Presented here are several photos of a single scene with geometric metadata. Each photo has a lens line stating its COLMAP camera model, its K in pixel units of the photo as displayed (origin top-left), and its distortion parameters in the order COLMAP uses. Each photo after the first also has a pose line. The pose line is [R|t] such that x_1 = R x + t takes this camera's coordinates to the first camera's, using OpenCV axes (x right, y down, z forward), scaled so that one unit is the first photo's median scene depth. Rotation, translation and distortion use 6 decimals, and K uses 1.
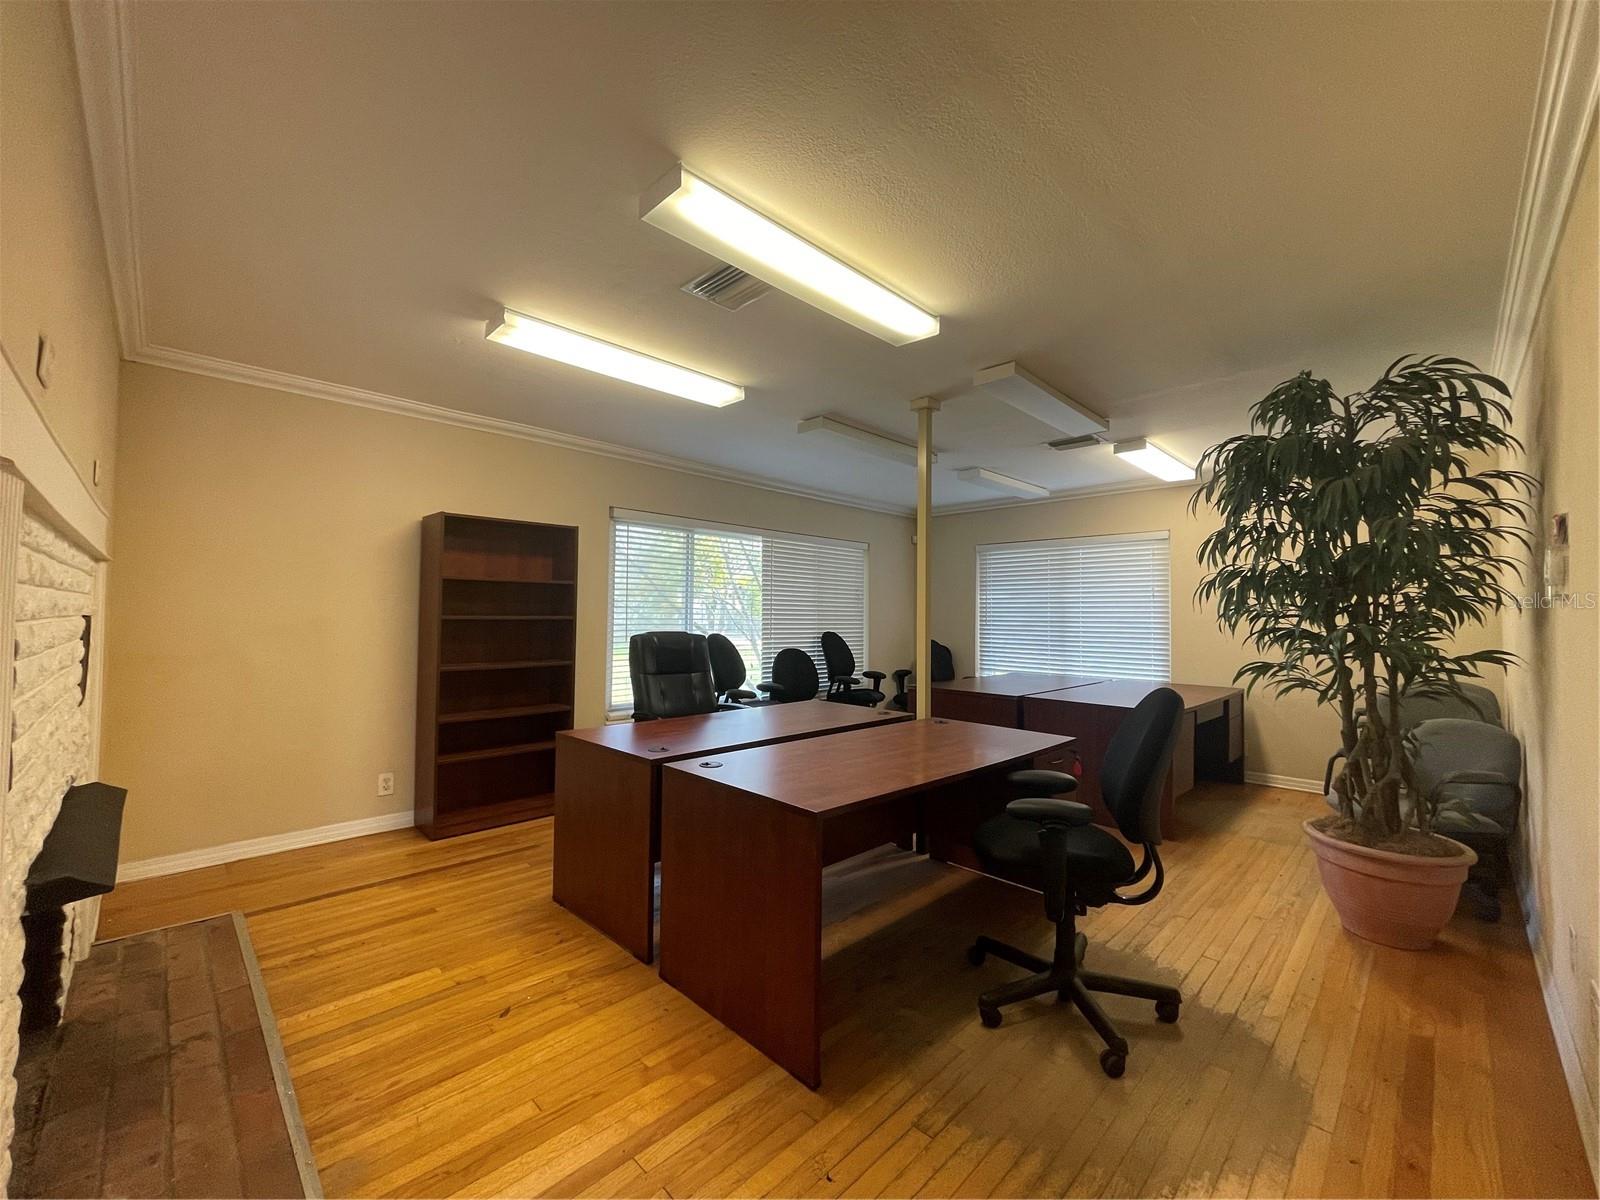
lens RADIAL K [[646.2, 0, 793.1], [0, 646.2, 598.9], [0, 0, 1]] dist [-0.000395, 0.000187]
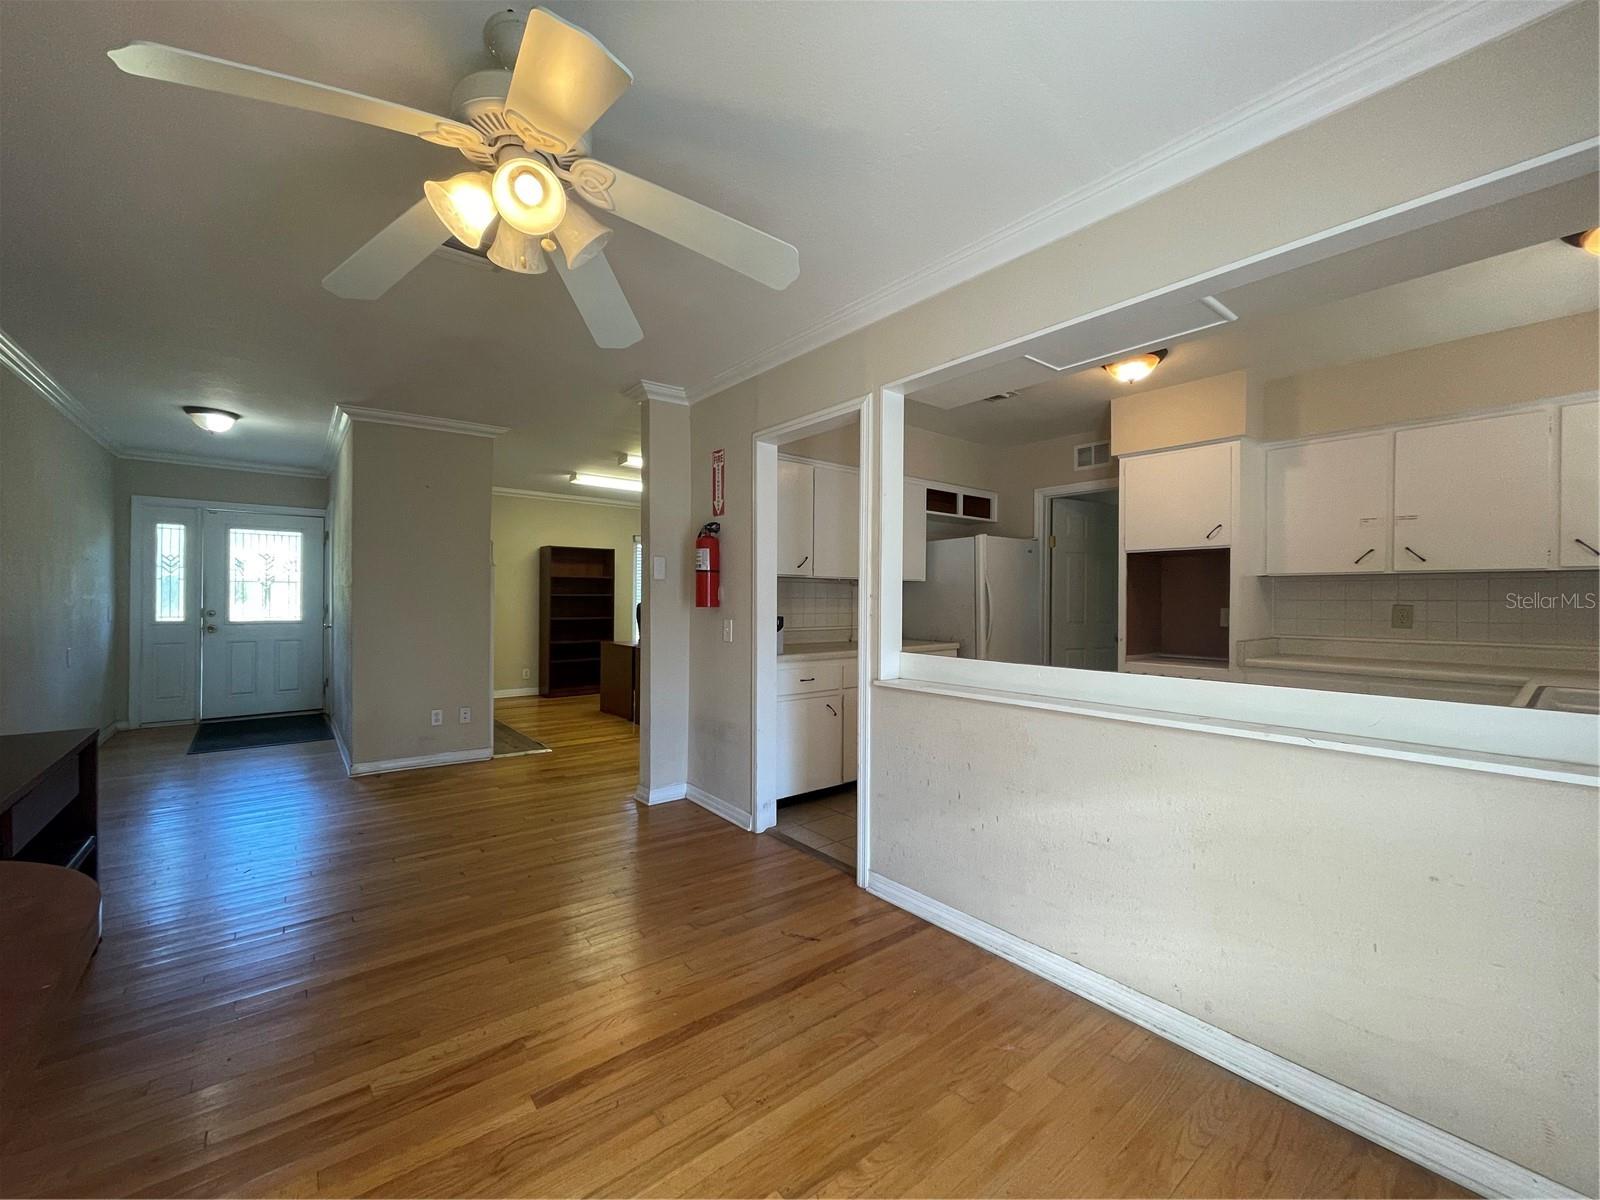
lens RADIAL K [[646.2, 0, 803.0], [0, 646.2, 594.7], [0, 0, 1]] dist [-0.000395, 0.000187]
pose [[0.995748, -0.005753, -0.091943, 0.622427], [0.007772, 0.999736, 0.021623, -0.015668], [0.091794, -0.022245, 0.995530, -1.357610]]
